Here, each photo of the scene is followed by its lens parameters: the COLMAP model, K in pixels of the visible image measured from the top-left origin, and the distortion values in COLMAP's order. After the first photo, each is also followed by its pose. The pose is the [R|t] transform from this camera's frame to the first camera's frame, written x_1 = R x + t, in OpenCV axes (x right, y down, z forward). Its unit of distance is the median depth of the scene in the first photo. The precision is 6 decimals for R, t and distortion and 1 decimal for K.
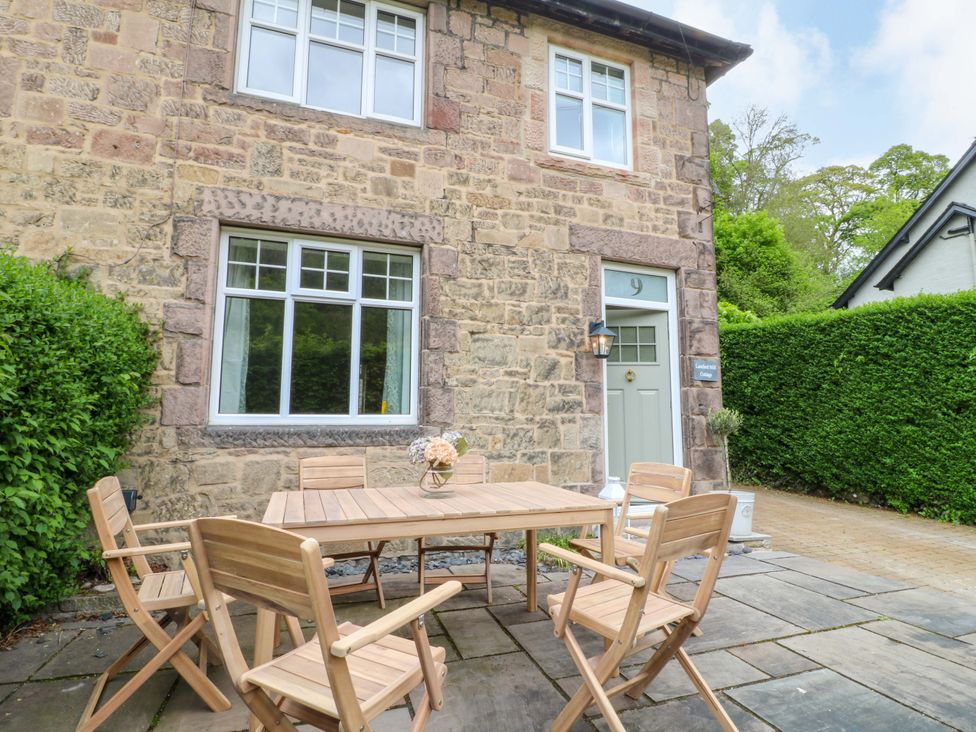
lens RADIAL K [[502.7, 0, 489.6], [0, 502.7, 364.2], [0, 0, 1]] dist [0.000207, -0.014075]
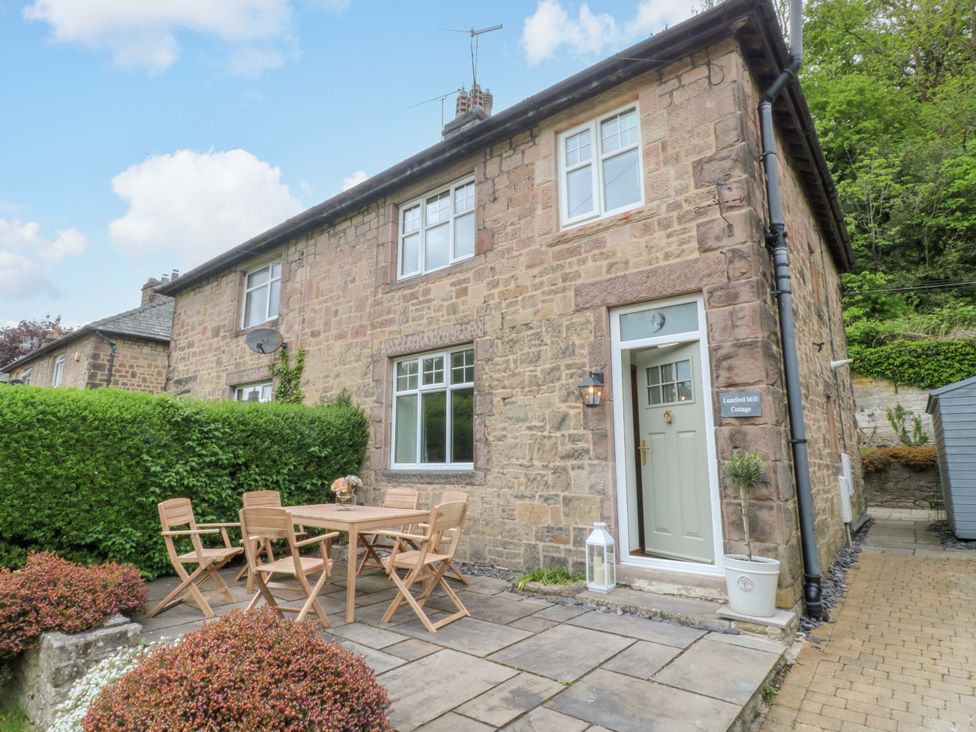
lens RADIAL K [[526.5, 0, 488.0], [0, 526.5, 366.0], [0, 0, 1]] dist [0.000903, -0.017726]
pose [[0.532413, -0.157692, -0.831667, 1.052221], [0.102327, 0.987279, -0.121691, 0.014961], [0.840277, -0.020312, 0.541776, 0.223137]]
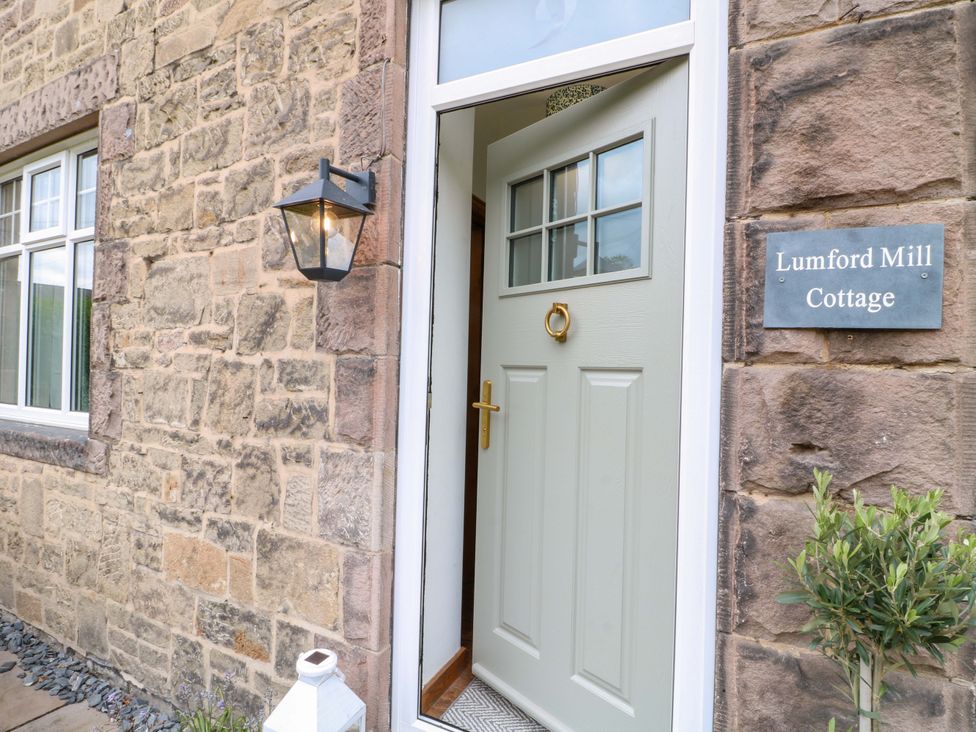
lens RADIAL K [[502.7, 0, 489.6], [0, 502.7, 364.2], [0, 0, 1]] dist [0.000207, -0.014075]
pose [[0.697965, 0.004506, -0.716118, 0.534641], [0.064059, 0.995579, 0.068699, 0.026878], [0.713261, -0.093823, 0.694591, 0.857869]]
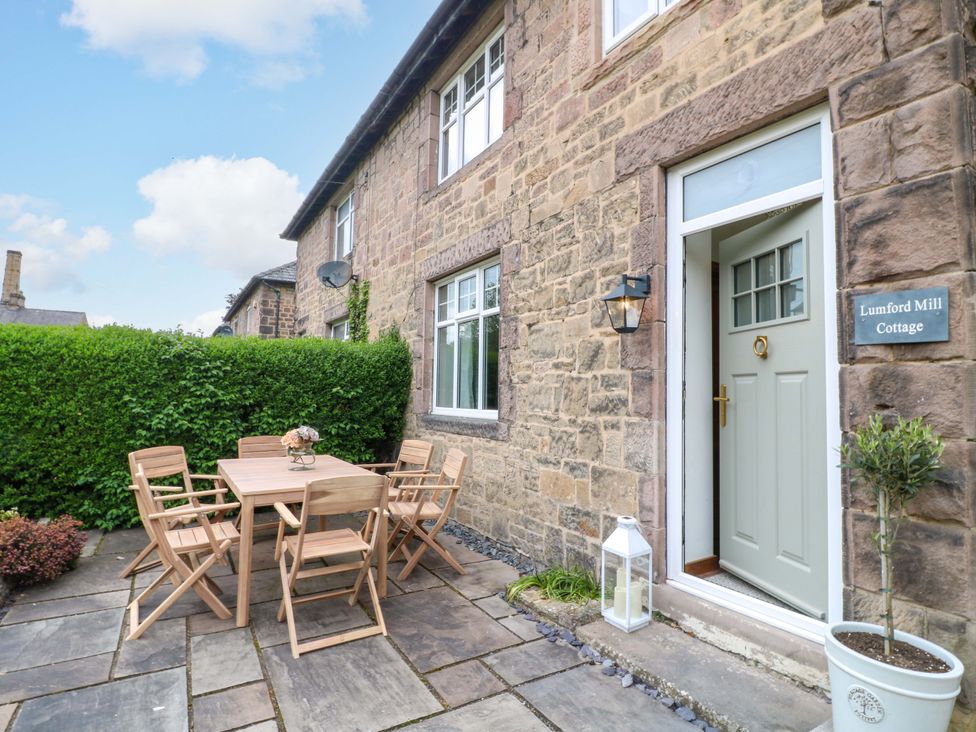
lens RADIAL K [[502.7, 0, 489.6], [0, 502.7, 364.2], [0, 0, 1]] dist [0.000207, -0.014075]
pose [[0.222705, -0.059870, -0.973046, 0.825422], [0.096637, 0.994552, -0.039076, 0.037478], [0.970084, -0.085330, 0.227278, 0.686375]]
